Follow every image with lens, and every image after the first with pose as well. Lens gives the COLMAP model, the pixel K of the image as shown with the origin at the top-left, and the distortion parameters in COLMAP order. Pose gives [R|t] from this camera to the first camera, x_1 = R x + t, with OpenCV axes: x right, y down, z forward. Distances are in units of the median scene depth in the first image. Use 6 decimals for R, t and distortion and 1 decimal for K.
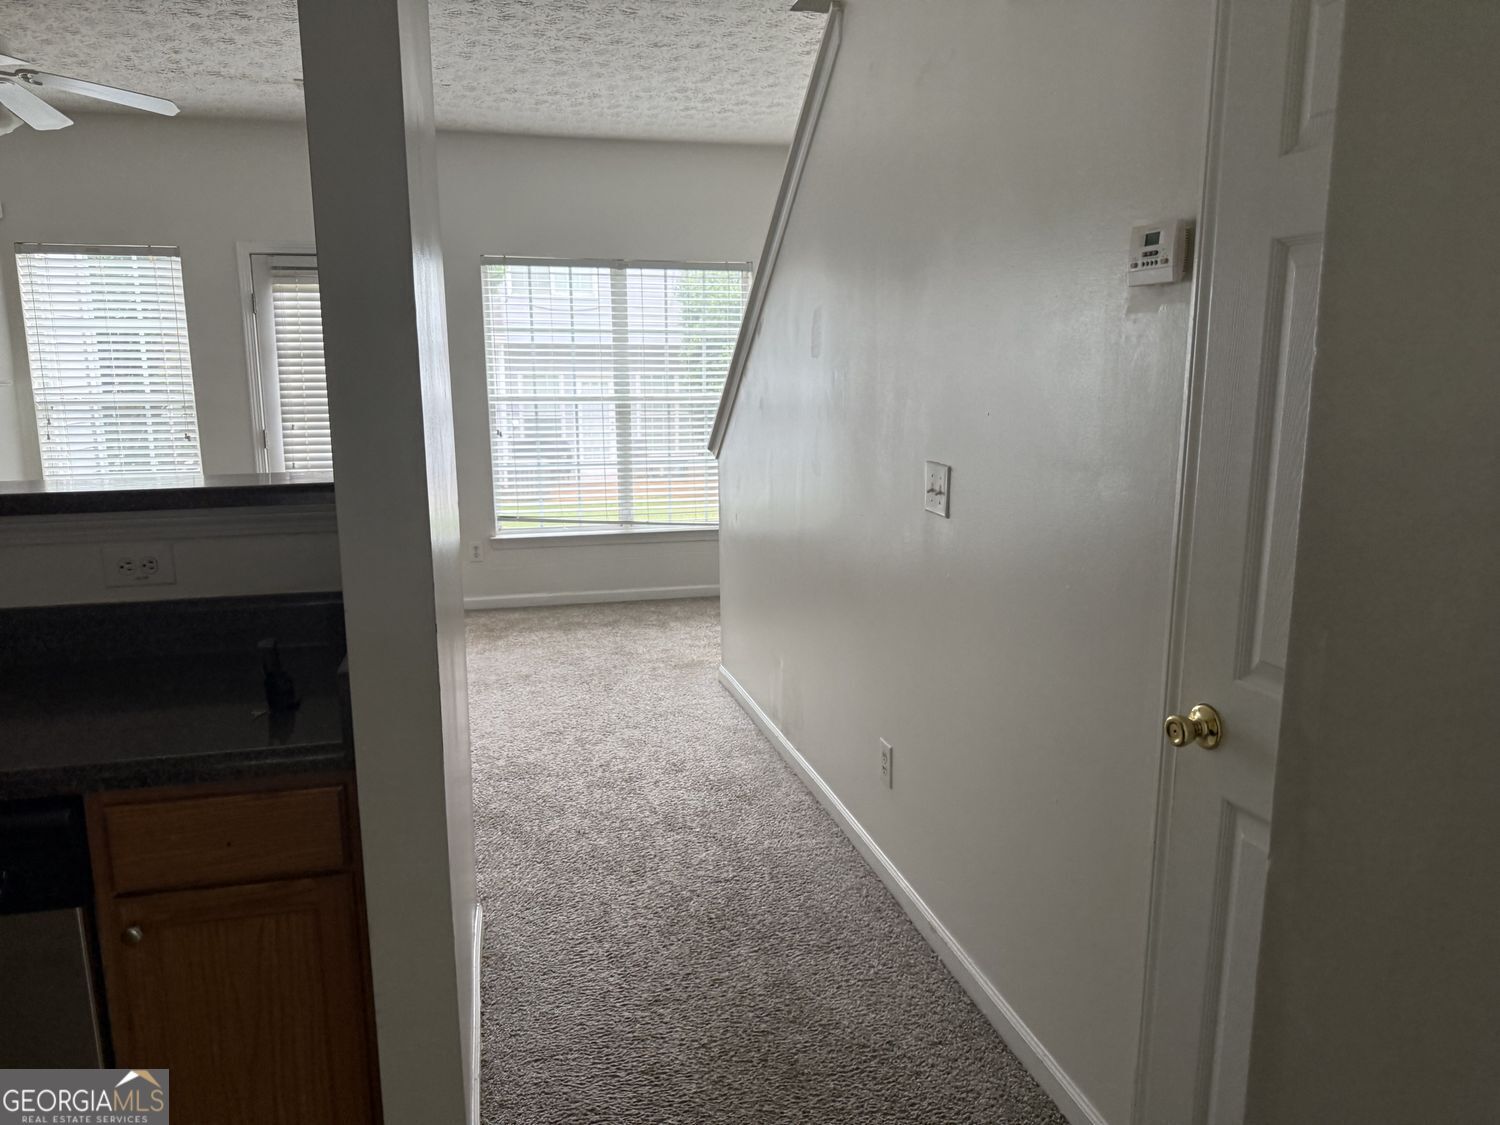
lens RADIAL K [[1077.4, 0, 750.0], [0, 1077.4, 562.5], [0, 0, 1]] dist [0.004475, -0.009586]
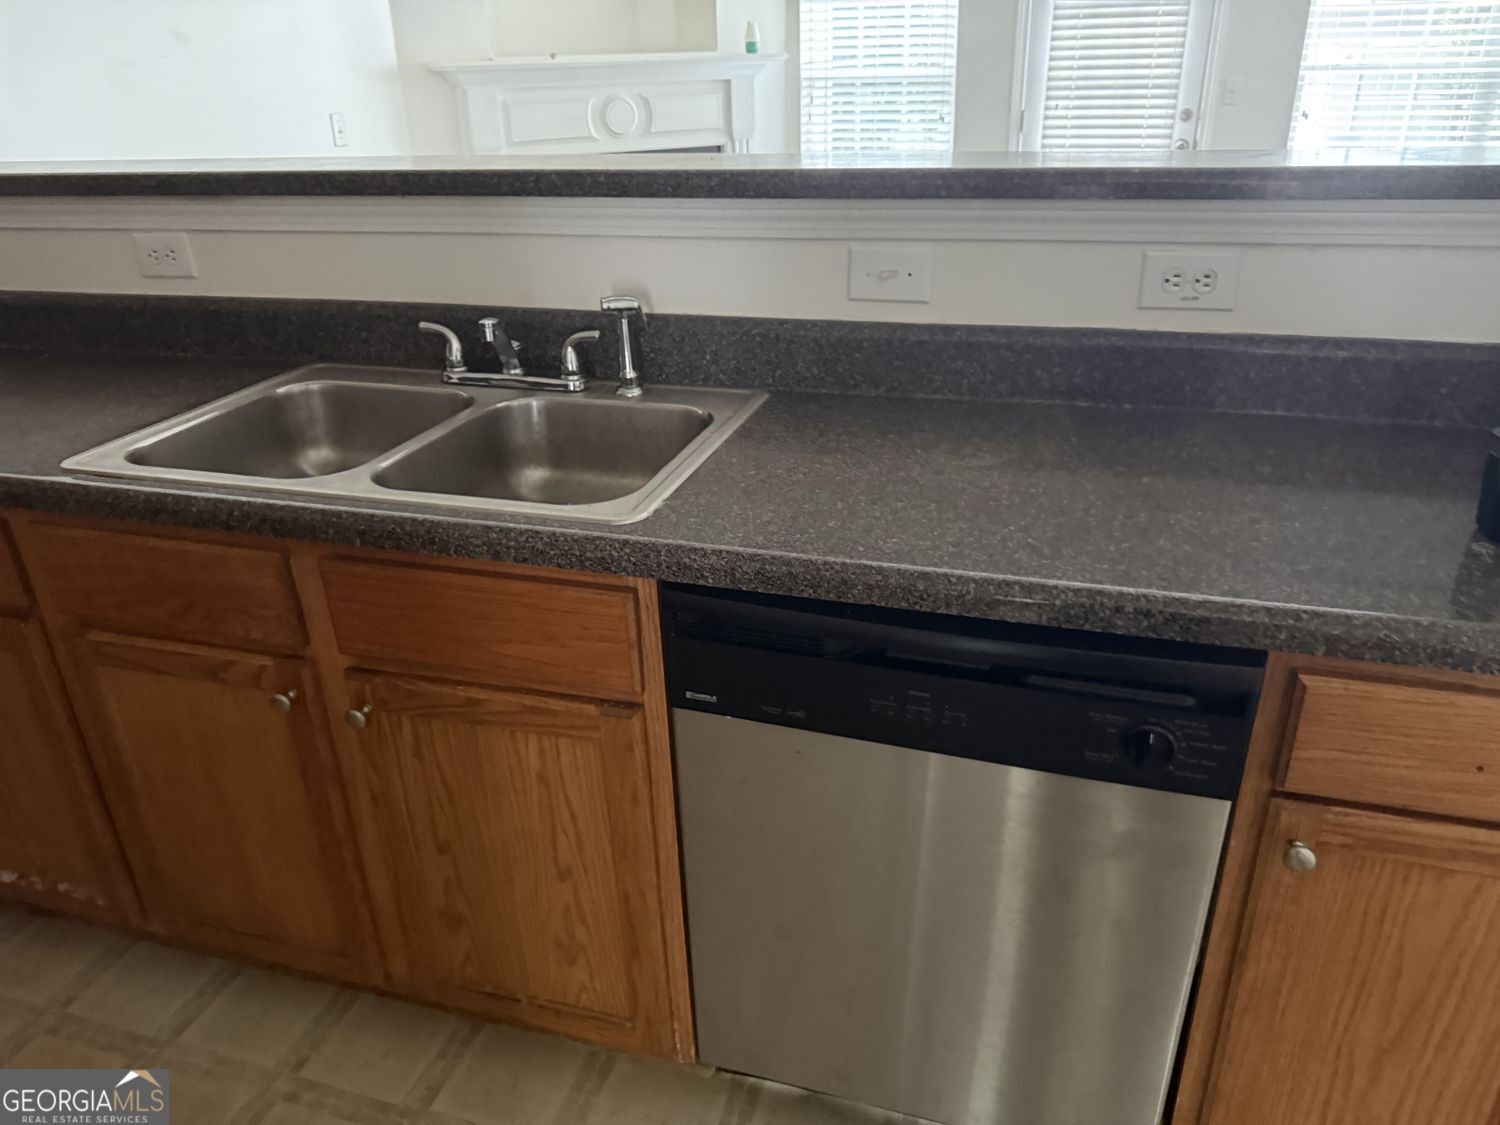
lens RADIAL K [[1077.4, 0, 750.0], [0, 1077.4, 562.5], [0, 0, 1]] dist [0.004475, -0.009586]
pose [[0.856589, 0.200626, -0.475399, -0.152943], [-0.069810, 0.957906, 0.278466, 0.001280], [0.511255, -0.205344, 0.834537, 0.078125]]
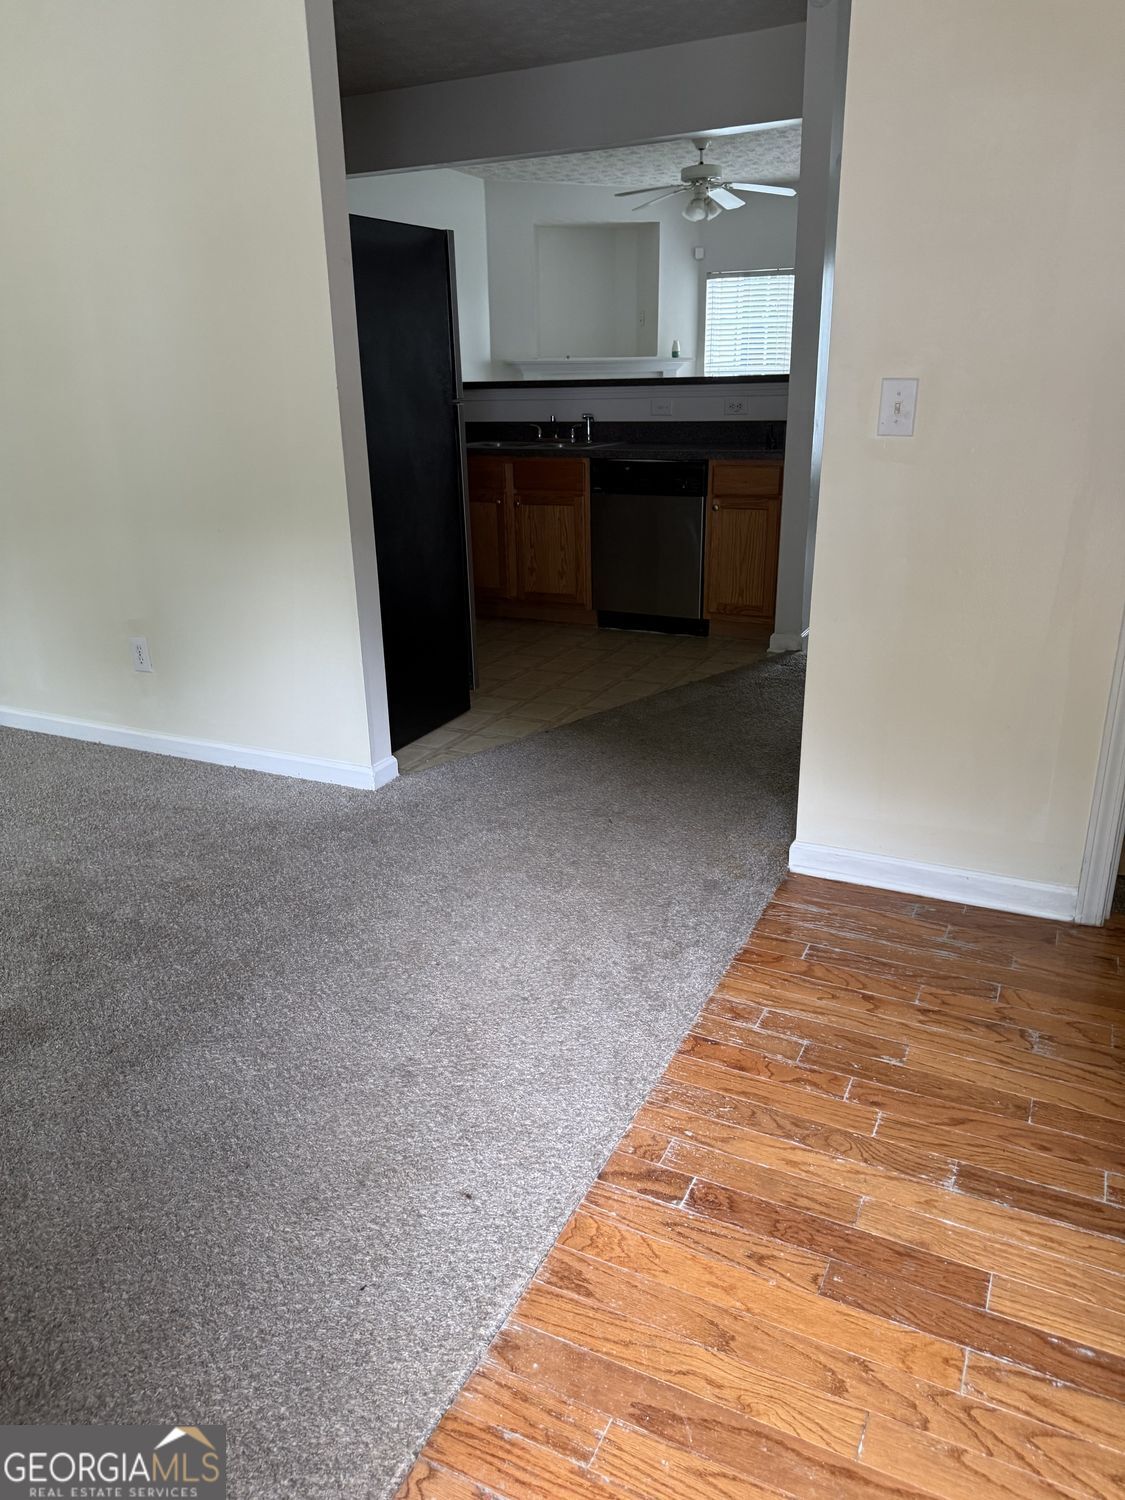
lens RADIAL K [[1056.1, 0, 562.5], [0, 1056.1, 750.0], [0, 0, 1]] dist [0.043904, -0.067976]
pose [[0.764759, 0.211969, -0.608451, 0.310181], [-0.106504, 0.972933, 0.205081, 0.111734], [0.635453, -0.092035, 0.766635, -0.480498]]
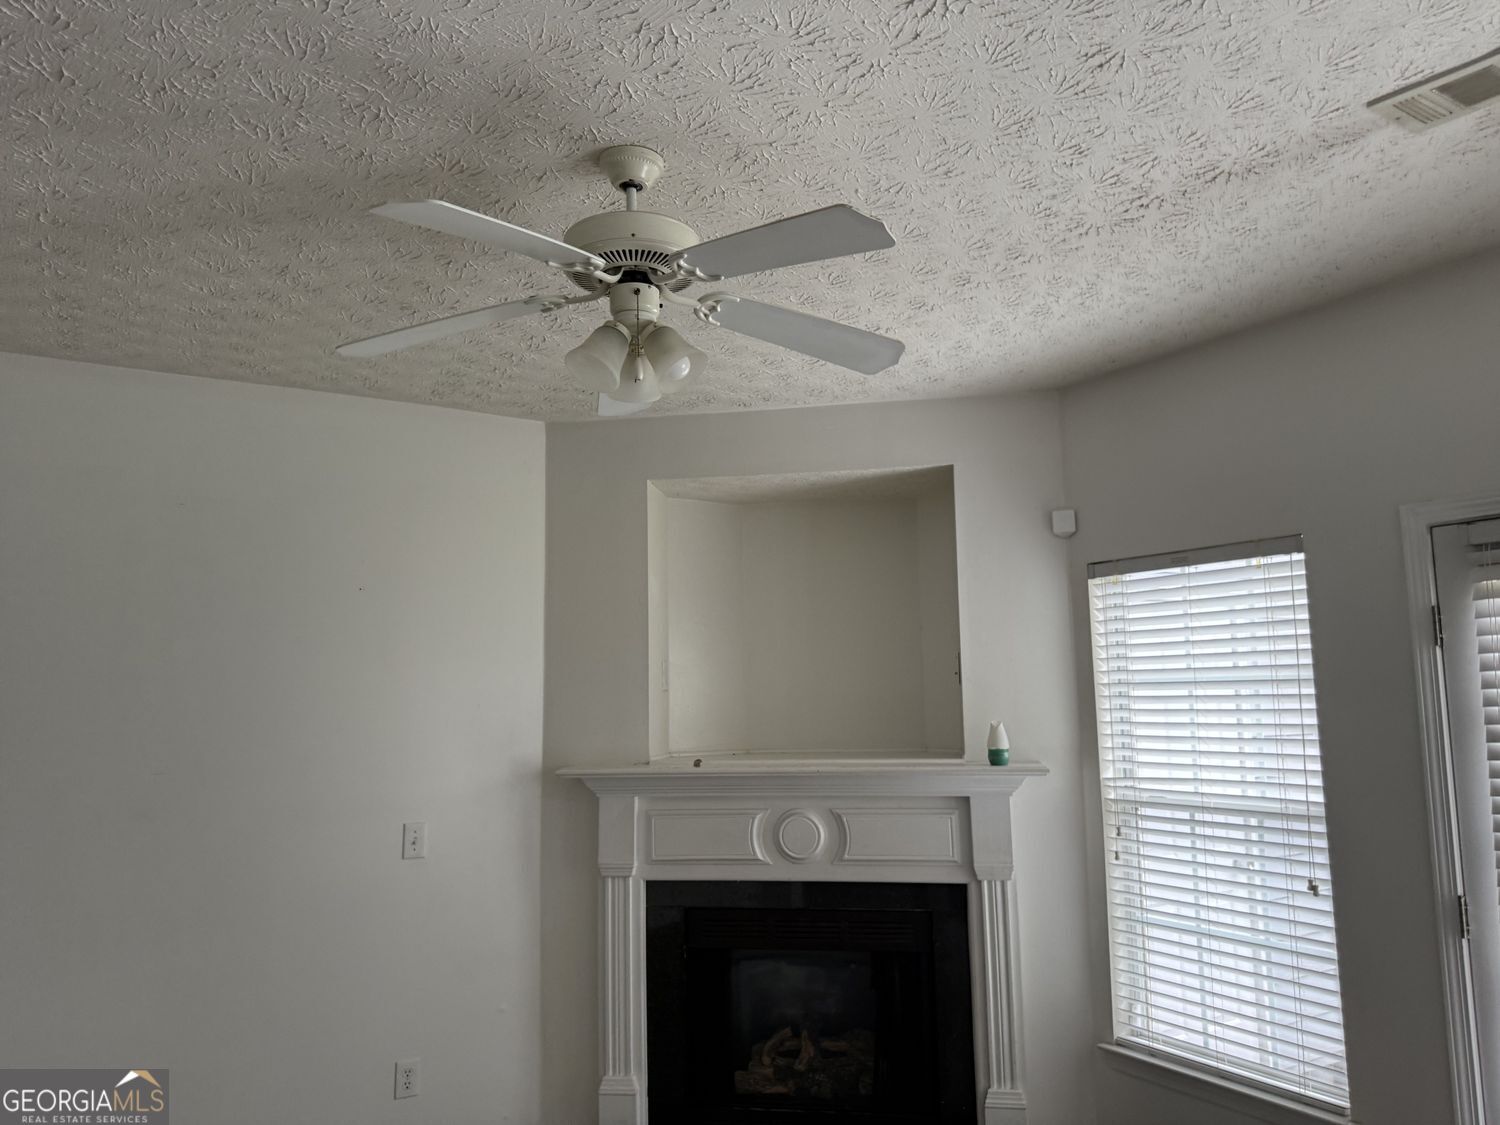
lens RADIAL K [[1121.7, 0, 732.6], [0, 1121.7, 584.9], [0, 0, 1]] dist [0.114852, -0.105695]
pose [[0.312544, -0.104570, -0.944130, -0.073823], [-0.159019, 0.974136, -0.160535, -0.126737], [0.936498, 0.200309, 0.287832, 0.557486]]
